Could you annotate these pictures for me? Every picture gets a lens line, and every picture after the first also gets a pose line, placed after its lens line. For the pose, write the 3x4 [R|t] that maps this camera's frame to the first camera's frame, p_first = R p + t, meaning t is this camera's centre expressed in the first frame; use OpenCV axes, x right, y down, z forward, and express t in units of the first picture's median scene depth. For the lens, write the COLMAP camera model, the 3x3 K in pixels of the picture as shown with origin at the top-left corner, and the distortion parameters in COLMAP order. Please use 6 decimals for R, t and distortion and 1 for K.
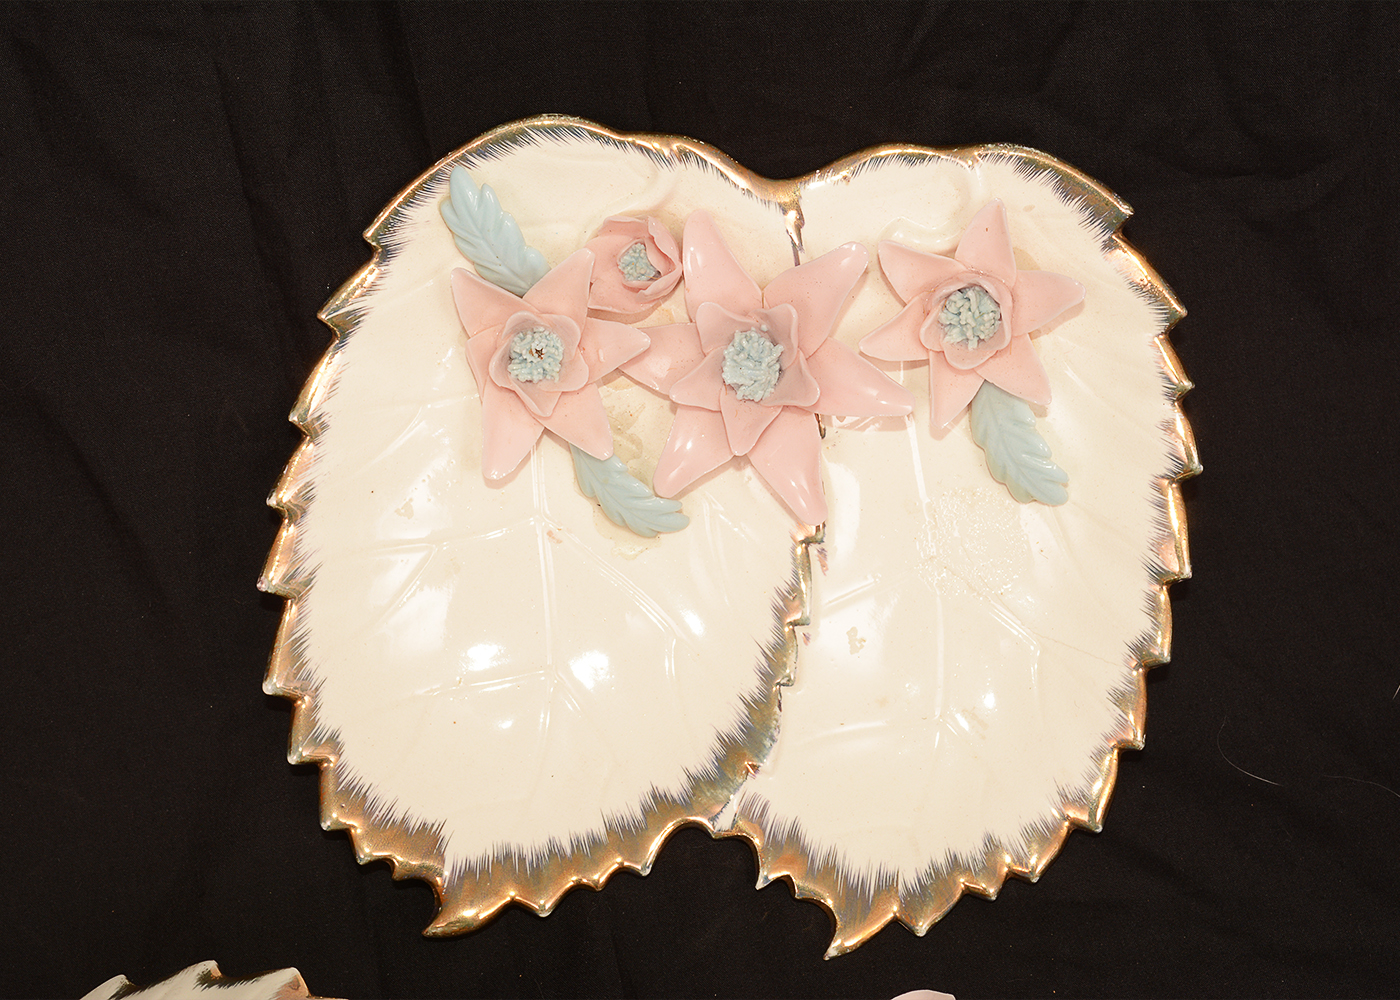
lens RADIAL K [[2226.2, 0, 700.0], [0, 2226.2, 500.0], [0, 0, 1]] dist [-0.013275, 0.014366]
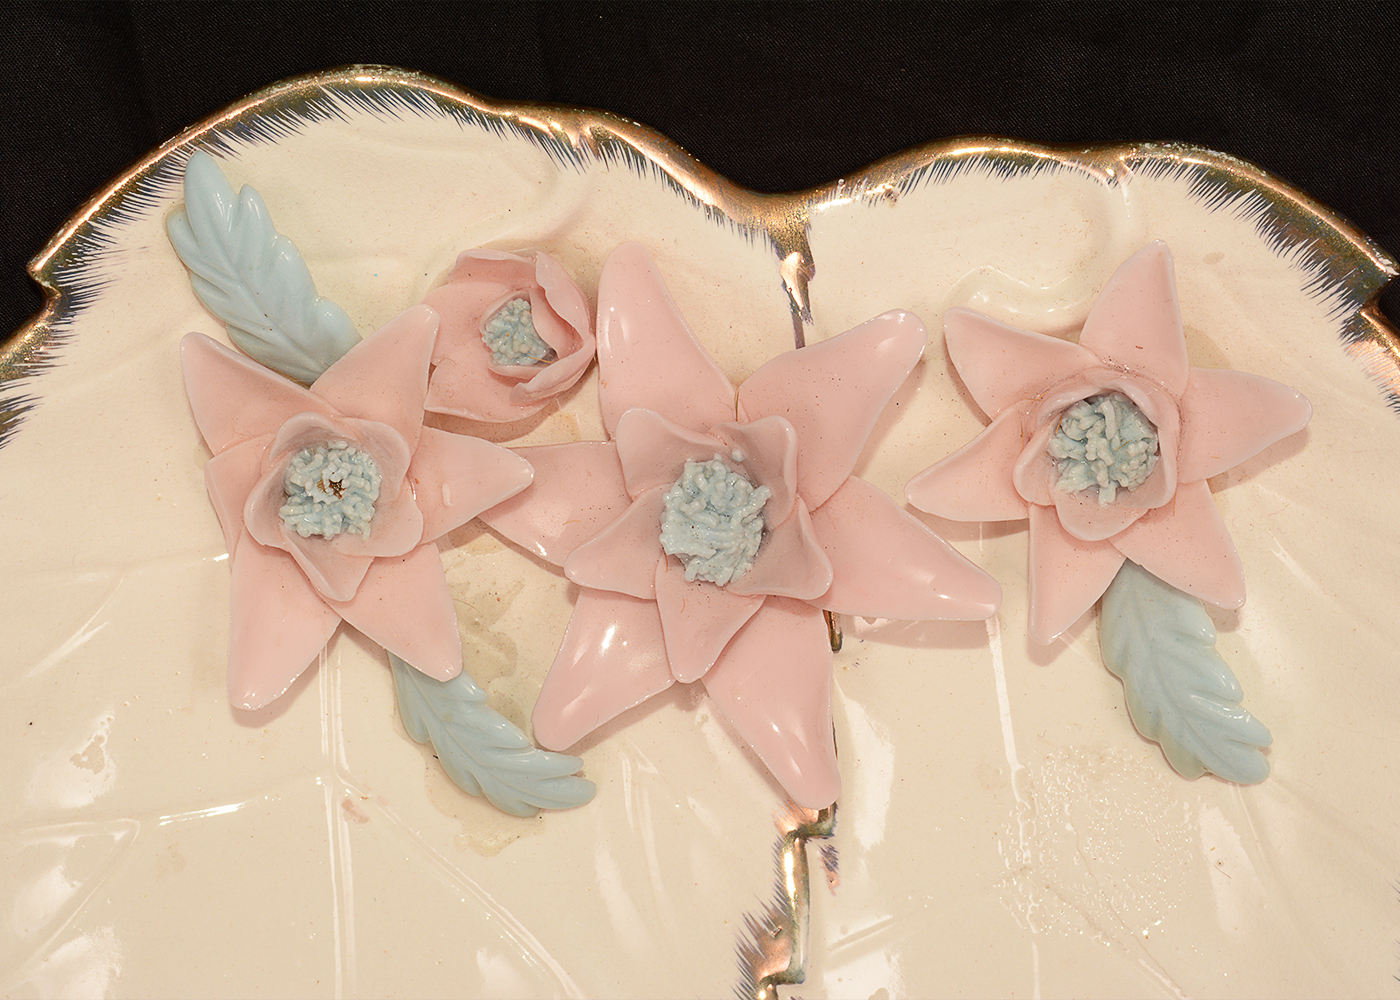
lens RADIAL K [[3342.6, 0, 700.0], [0, 3342.6, 500.0], [0, 0, 1]] dist [0.036854, -0.096196]
pose [[0.999487, 0.030888, 0.008507, 0.012554], [-0.030525, 0.998733, -0.040008, -0.032048], [-0.009732, 0.039727, 0.999163, 0.157174]]
